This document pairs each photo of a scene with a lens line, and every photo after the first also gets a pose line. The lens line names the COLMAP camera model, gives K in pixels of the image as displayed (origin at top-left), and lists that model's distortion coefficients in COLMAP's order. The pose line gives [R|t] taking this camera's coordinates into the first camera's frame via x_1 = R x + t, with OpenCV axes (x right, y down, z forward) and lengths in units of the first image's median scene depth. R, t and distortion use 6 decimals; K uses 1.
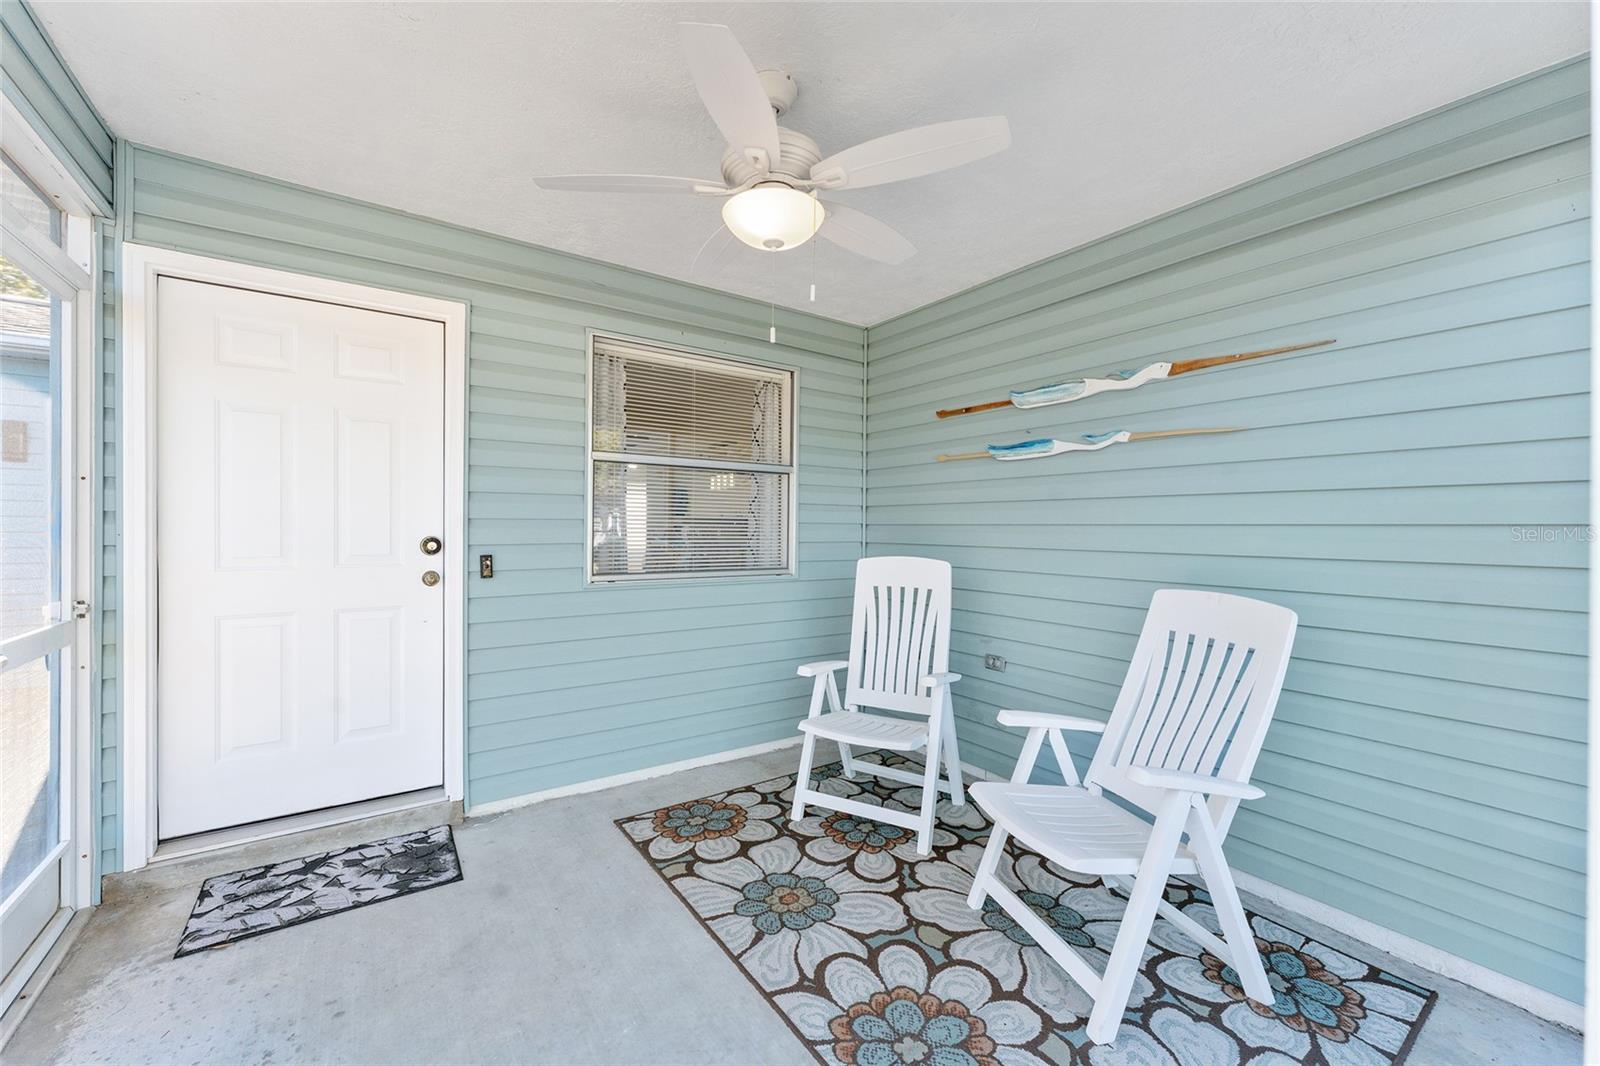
lens RADIAL K [[632.2, 0, 796.5], [0, 632.2, 530.1], [0, 0, 1]] dist [-0.000061, -0.000222]
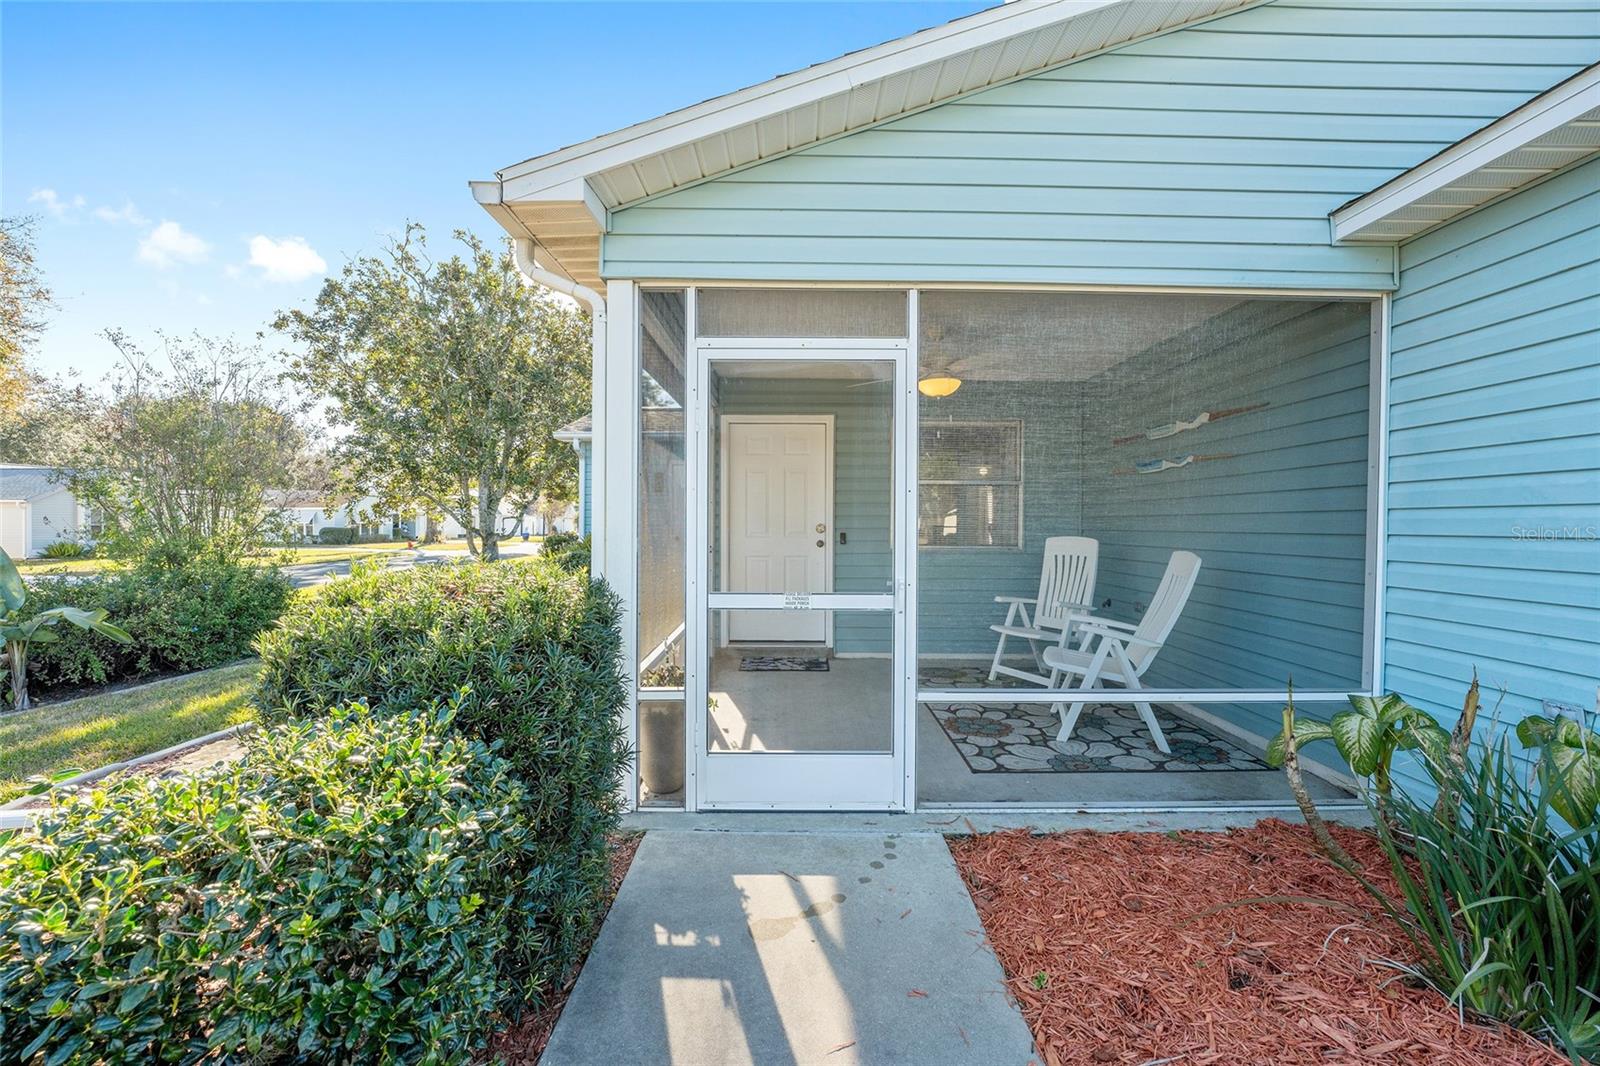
lens RADIAL K [[632.2, 0, 796.1], [0, 632.2, 523.5], [0, 0, 1]] dist [-0.000061, -0.000222]
pose [[0.825618, -0.004488, -0.564212, 0.565503], [-0.000678, 0.999960, -0.008946, 0.027065], [0.564230, 0.007768, 0.825581, -0.819329]]
